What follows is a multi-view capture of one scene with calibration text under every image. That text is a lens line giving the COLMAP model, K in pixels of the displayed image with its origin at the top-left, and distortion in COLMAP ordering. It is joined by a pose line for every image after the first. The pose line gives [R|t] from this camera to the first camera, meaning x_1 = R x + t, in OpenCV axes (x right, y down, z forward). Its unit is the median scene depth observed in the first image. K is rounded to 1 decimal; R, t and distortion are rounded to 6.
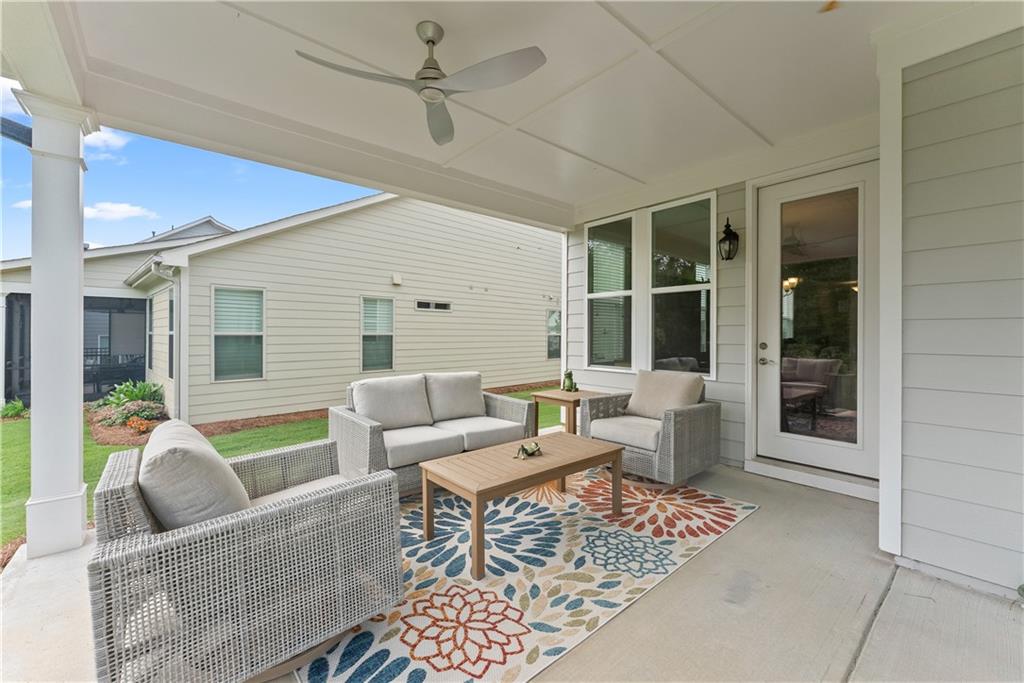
lens RADIAL K [[415.4, 0, 516.9], [0, 415.4, 334.2], [0, 0, 1]] dist [0.000309, 0.000025]
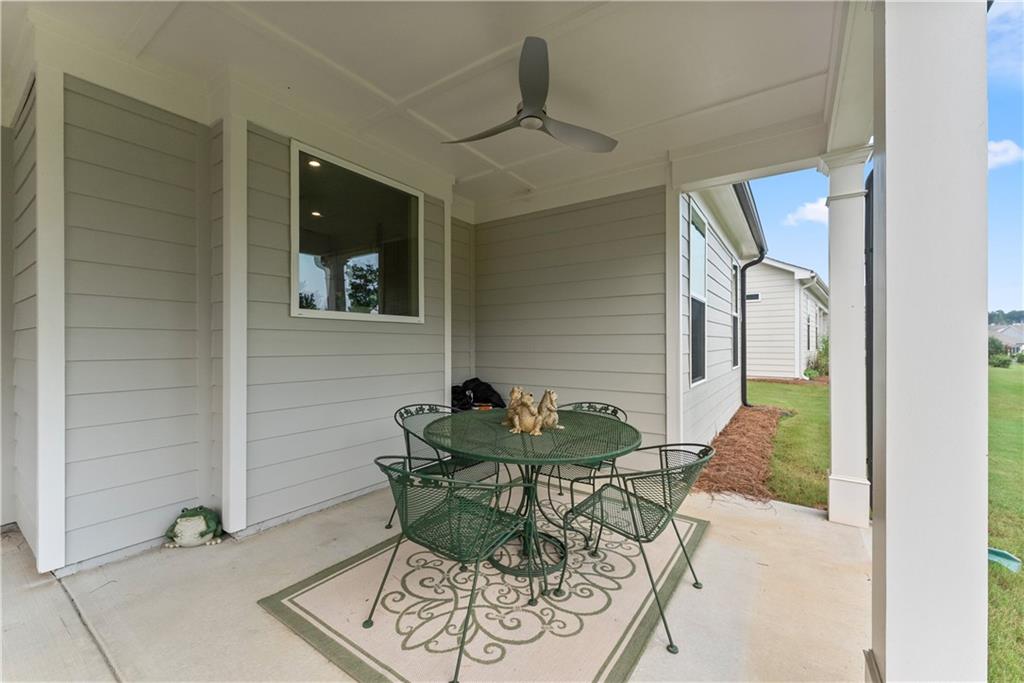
lens RADIAL K [[409.9, 0, 515.1], [0, 409.9, 343.9], [0, 0, 1]] dist [-0.000383, -0.000062]
pose [[-0.256609, -0.004024, 0.966507, -0.169676], [-0.001097, 0.999992, 0.003872, -0.000441], [-0.966515, -0.000067, -0.256611, 0.125265]]
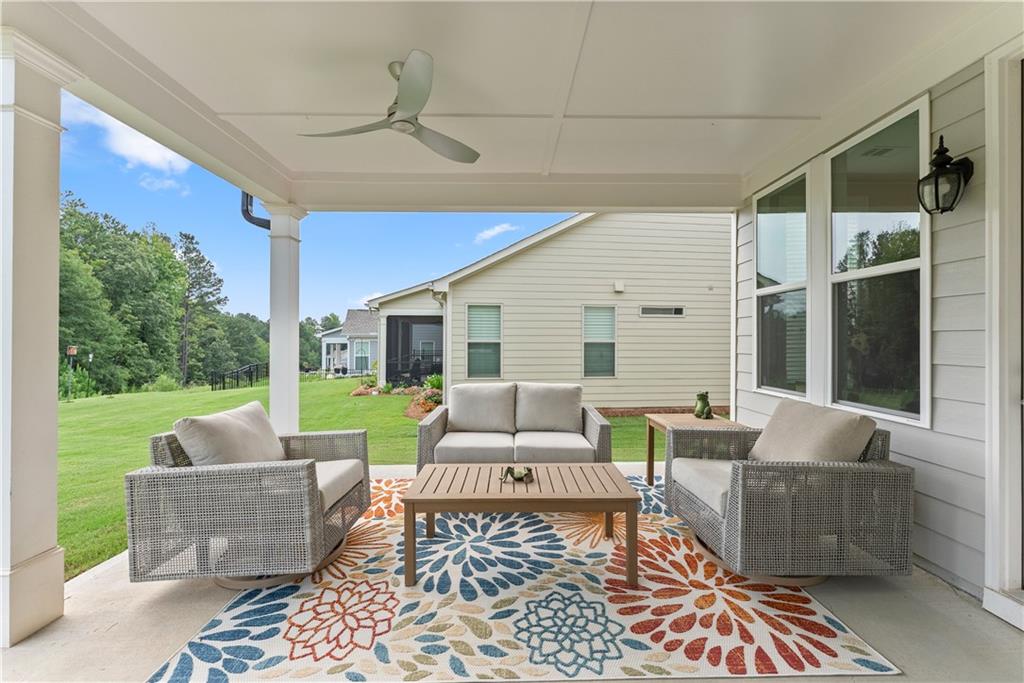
lens RADIAL K [[414.3, 0, 512.8], [0, 414.3, 338.4], [0, 0, 1]] dist [-0.000734, -0.000236]
pose [[0.764065, -0.002787, -0.645133, 0.433222], [0.000134, 0.999991, -0.004161, -0.009620], [0.645139, 0.003093, 0.764059, 0.215745]]
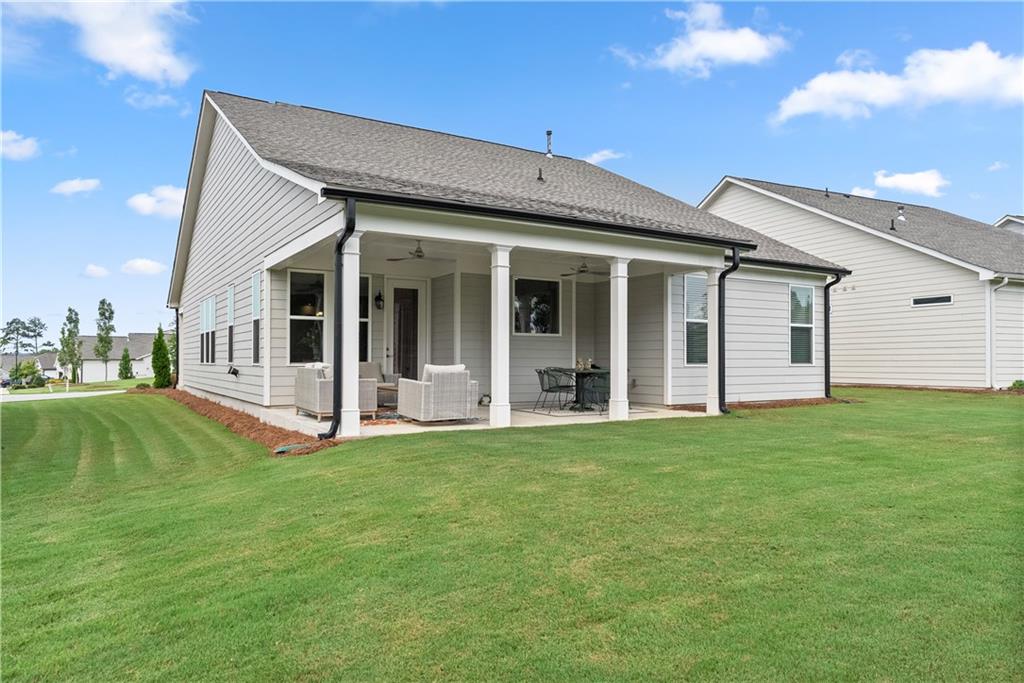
lens RADIAL K [[689.0, 0, 512.0], [0, 689.0, 347.0], [0, 0, 1]] dist [-0.000699, -0.000407]
pose [[0.158776, 0.017034, 0.987168, -2.965566], [-0.003126, 0.999855, -0.016750, 0.076461], [-0.987310, -0.000427, 0.158806, -0.254131]]
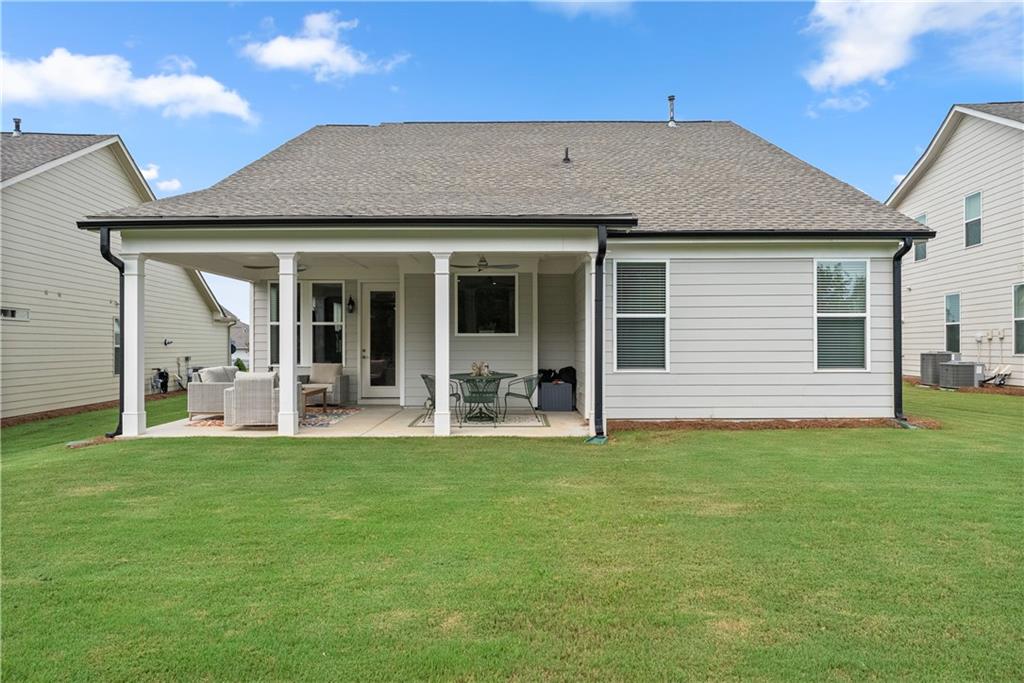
lens RADIAL K [[682.3, 0, 512.0], [0, 682.3, 341.5], [0, 0, 1]] dist [-0.001232, 0.001178]
pose [[0.658977, 0.000390, 0.752163, -1.752263], [0.002900, 0.999991, -0.003059, -0.009219], [-0.752158, 0.004198, 0.658970, -2.165595]]
